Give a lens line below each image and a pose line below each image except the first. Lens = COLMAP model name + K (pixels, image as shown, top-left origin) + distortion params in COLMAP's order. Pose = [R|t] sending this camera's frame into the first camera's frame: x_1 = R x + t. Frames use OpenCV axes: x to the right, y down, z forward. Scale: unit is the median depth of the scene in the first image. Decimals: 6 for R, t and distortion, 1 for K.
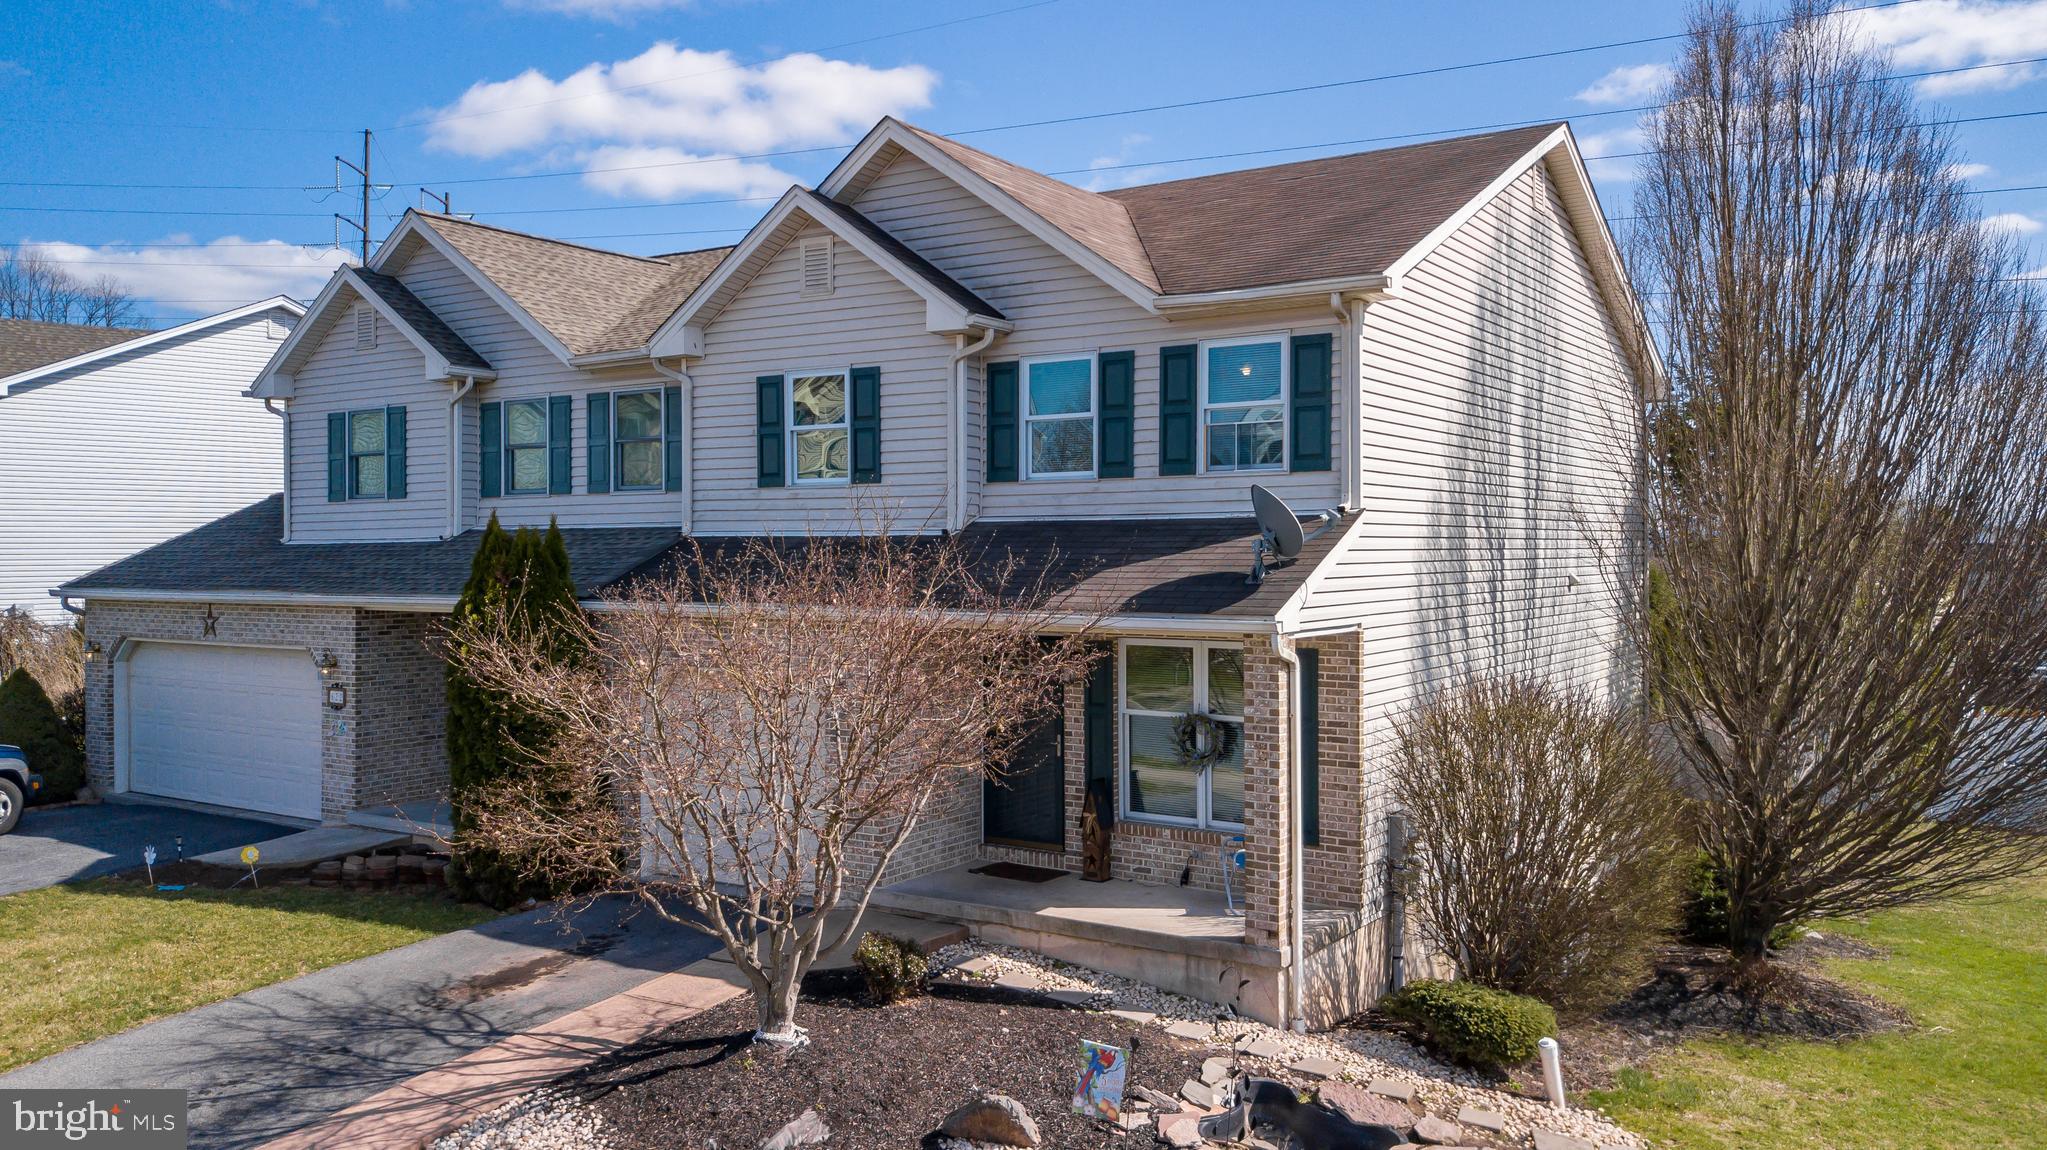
lens RADIAL K [[1580.7, 0, 1023.8], [0, 1580.7, 535.0], [0, 0, 1]] dist [0.004516, 0.006809]
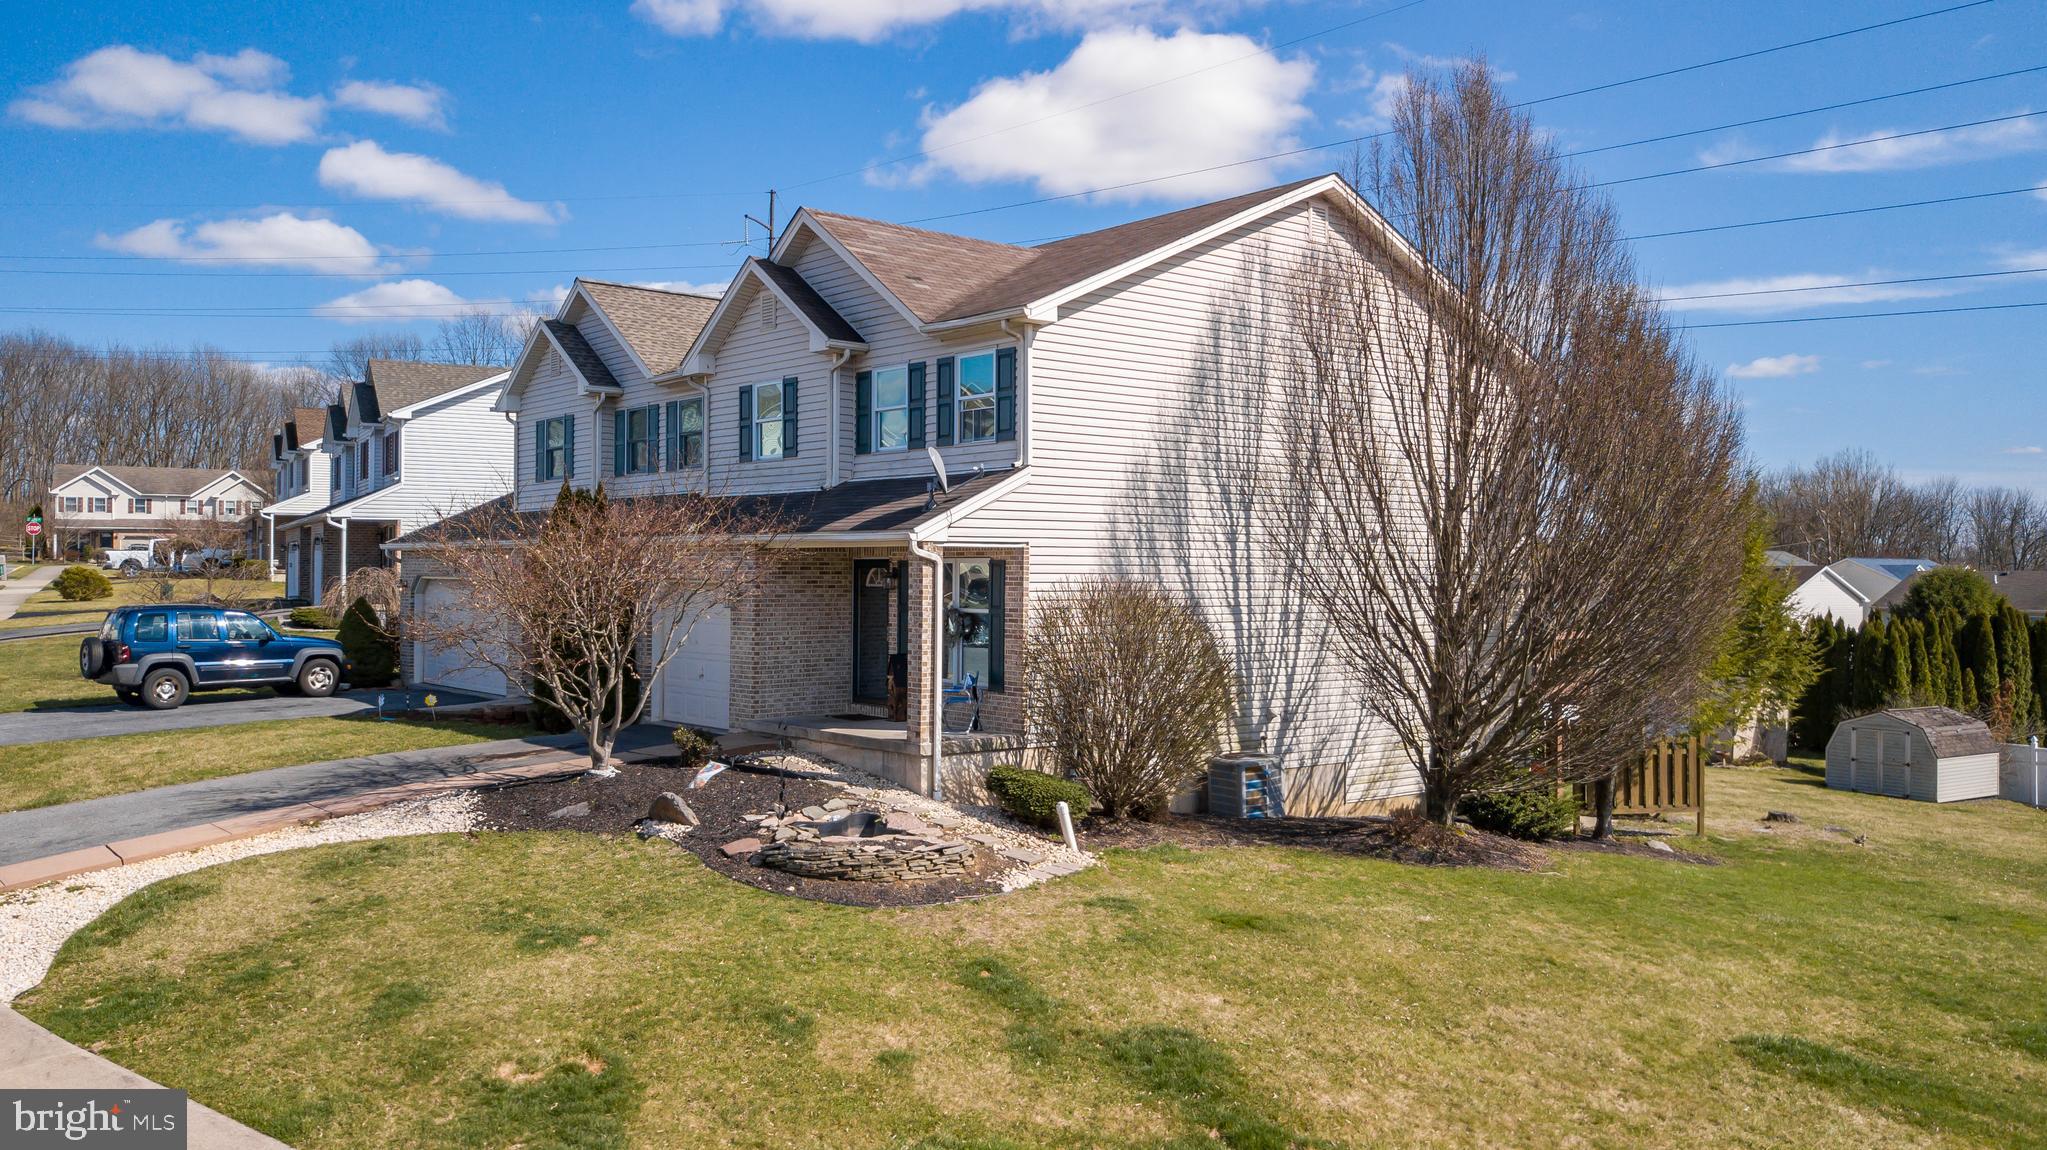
lens RADIAL K [[1602.8, 0, 1018.0], [0, 1602.8, 527.2], [0, 0, 1]] dist [0.088675, -0.196305]
pose [[0.956690, 0.000738, -0.291109, 0.603062], [-0.006519, 0.999800, -0.018887, 0.066147], [0.291037, 0.019967, 0.956503, -0.409228]]
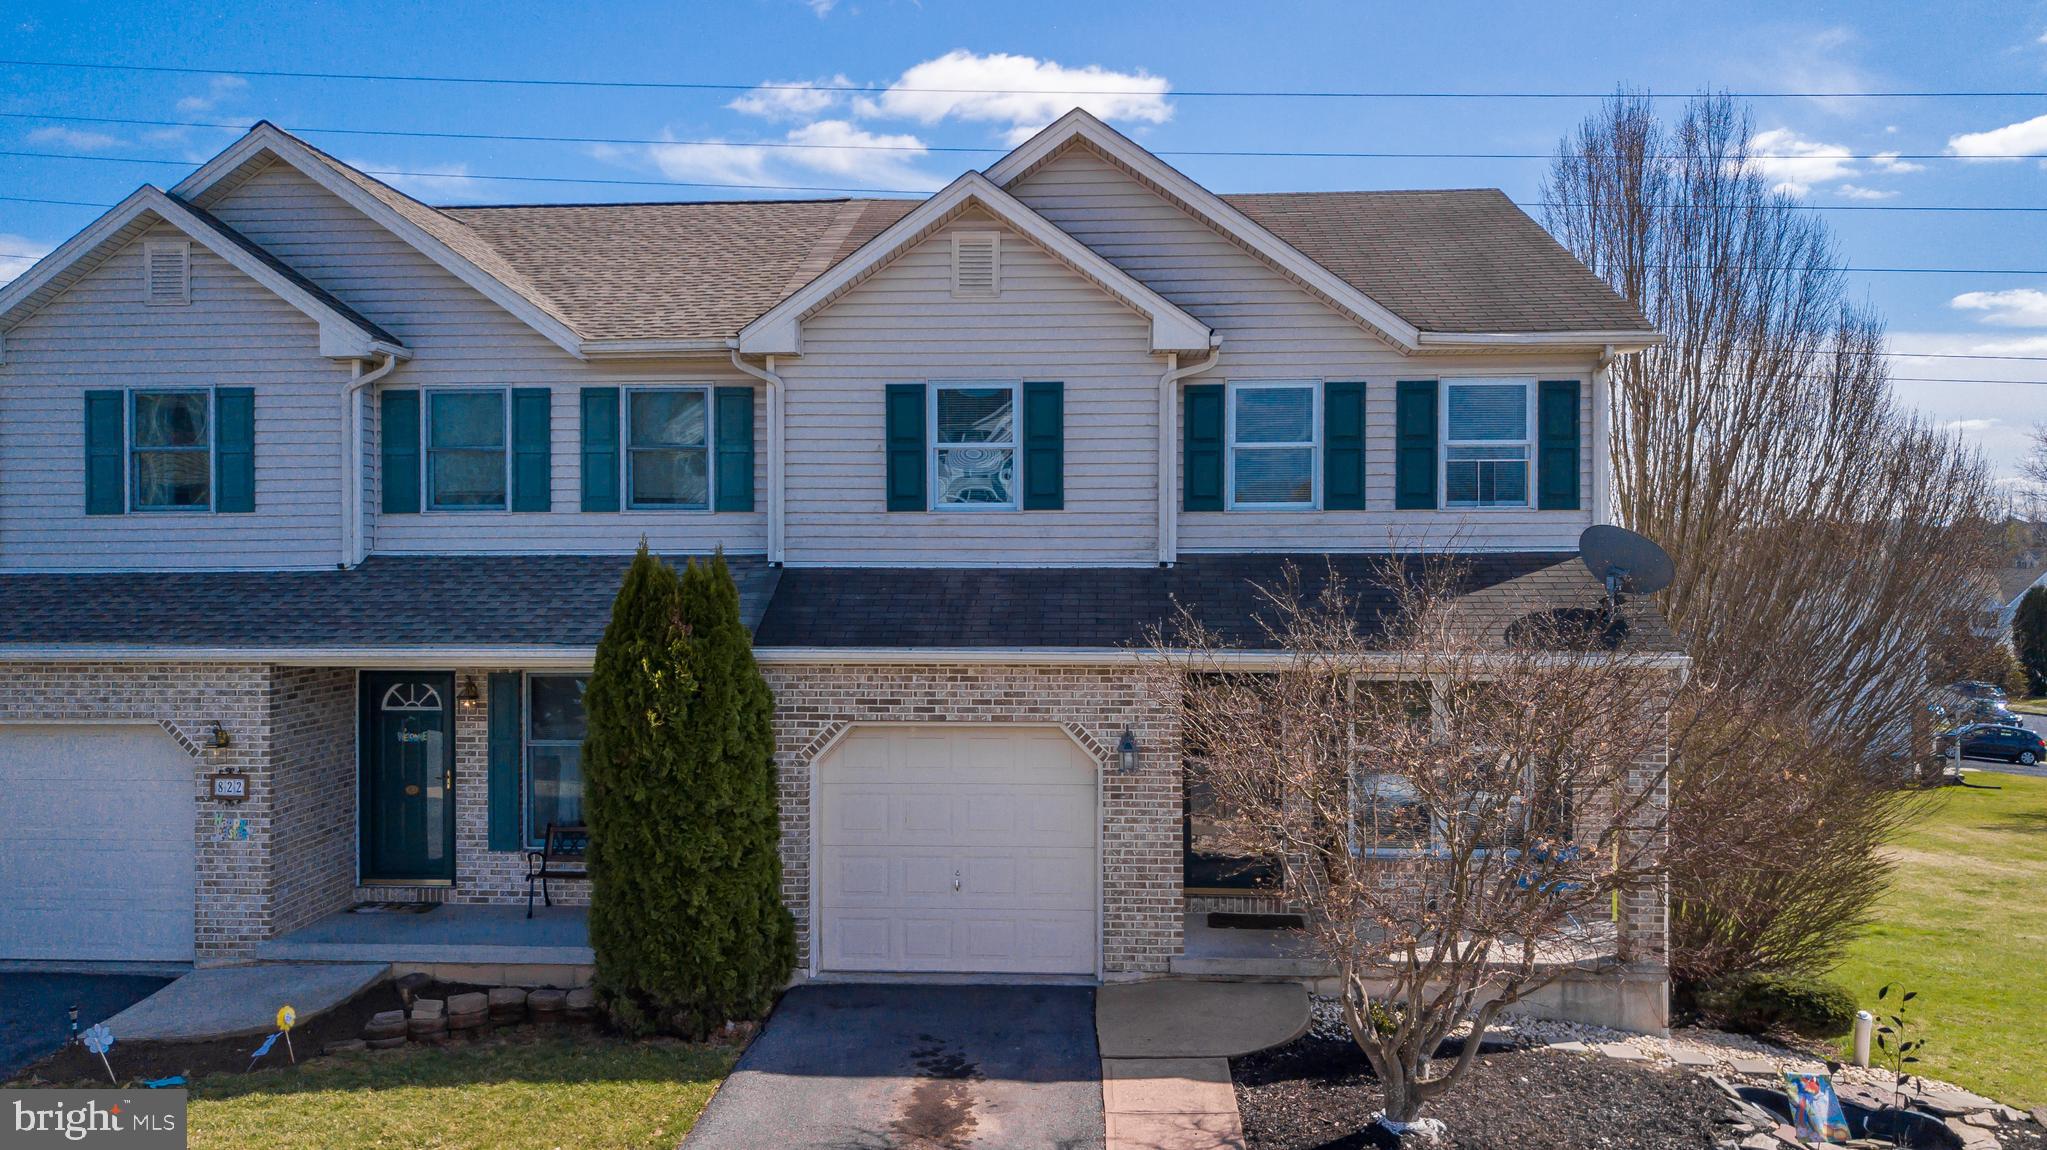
lens RADIAL K [[1617.9, 0, 1012.8], [0, 1617.9, 520.9], [0, 0, 1]] dist [-0.001196, 0.005193]
pose [[0.869832, 0.008139, 0.493281, -0.645055], [-0.004379, 0.999952, -0.008777, -0.020345], [-0.493329, 0.005475, 0.869825, 0.228449]]
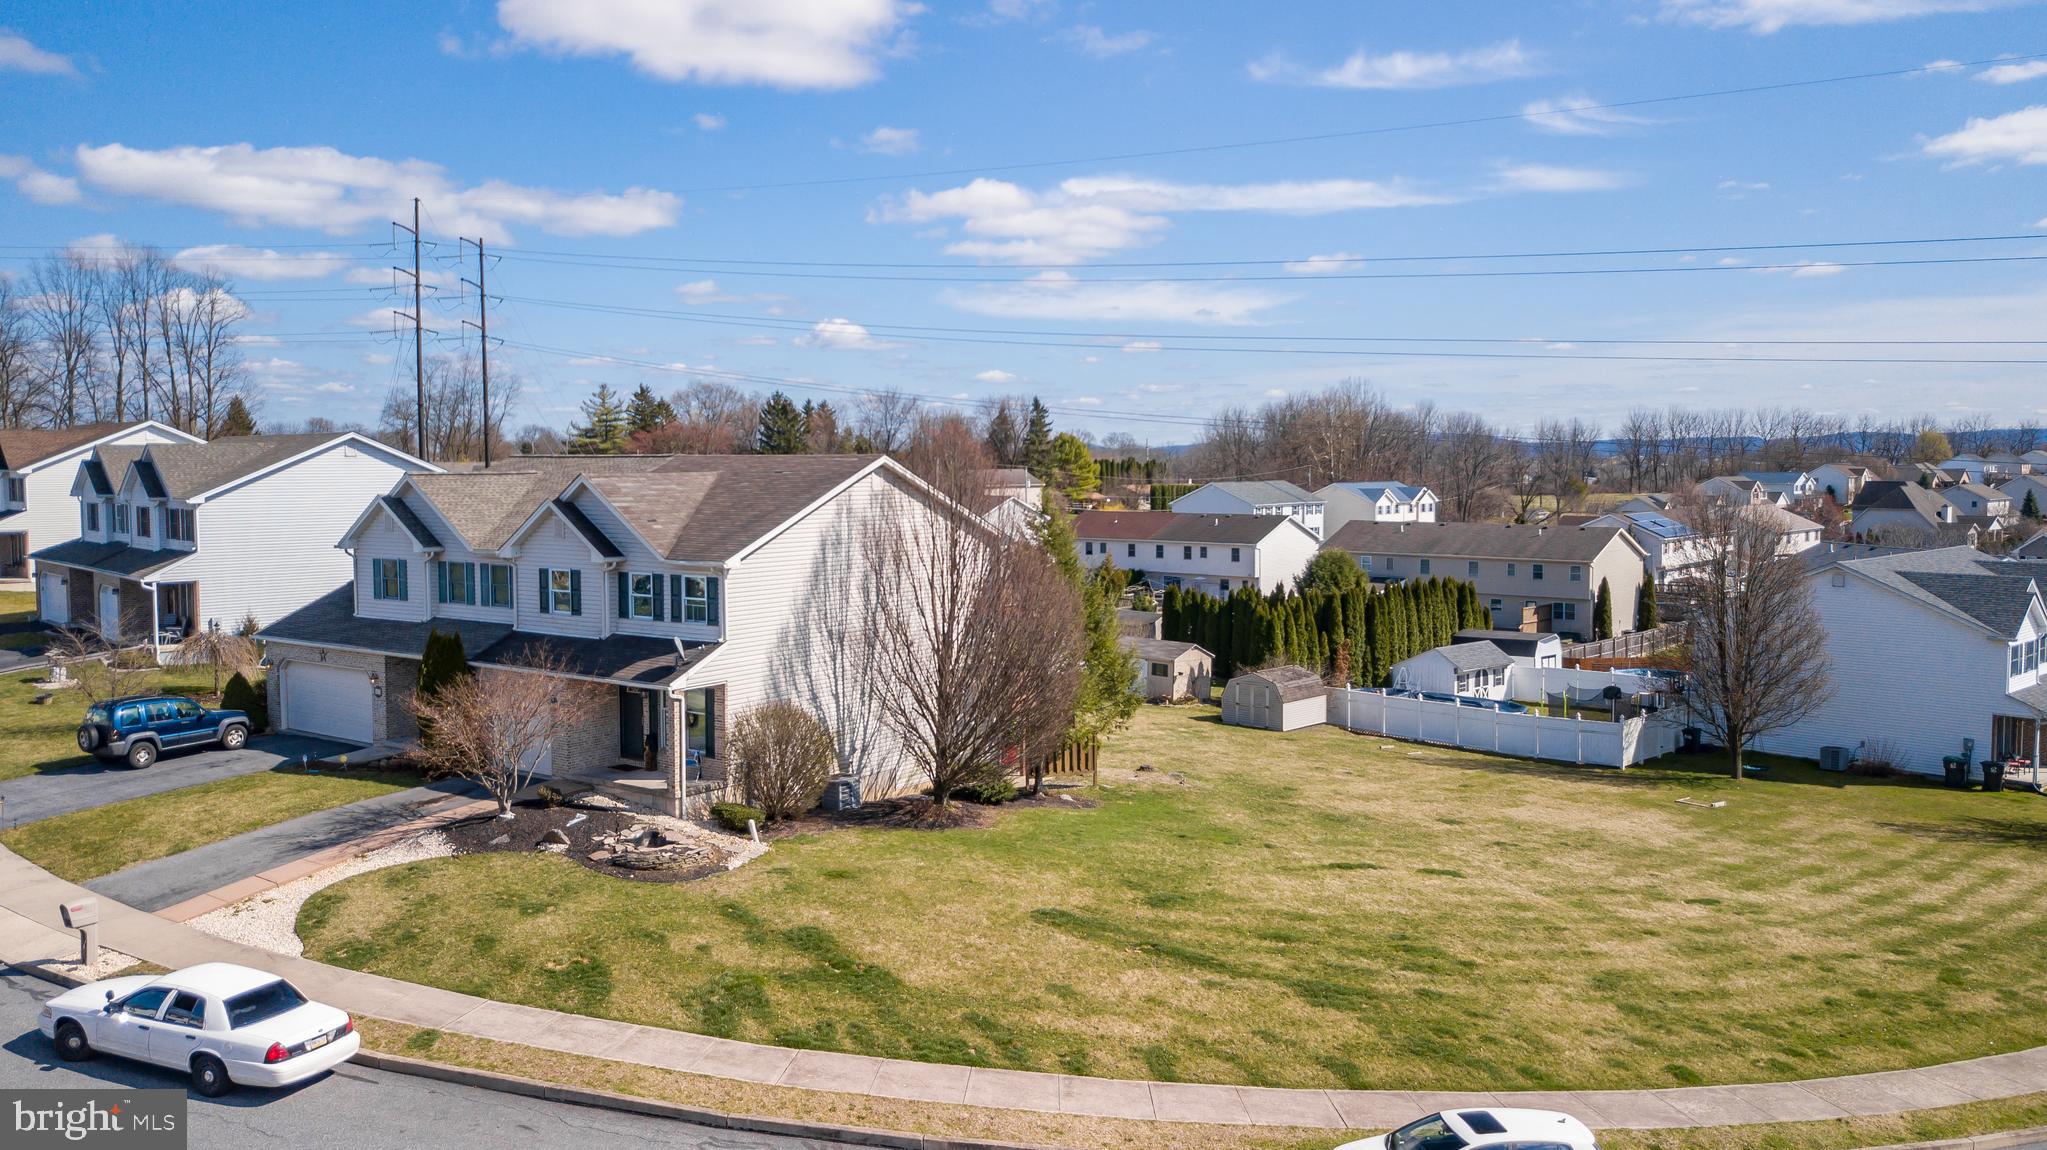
lens RADIAL K [[1580.7, 0, 1023.8], [0, 1580.7, 535.0], [0, 0, 1]] dist [0.004516, 0.006809]
pose [[0.999032, 0.001019, -0.043987, 0.820261], [0.001563, 0.998279, 0.058620, -0.348939], [0.043971, -0.058632, 0.997311, -1.683296]]
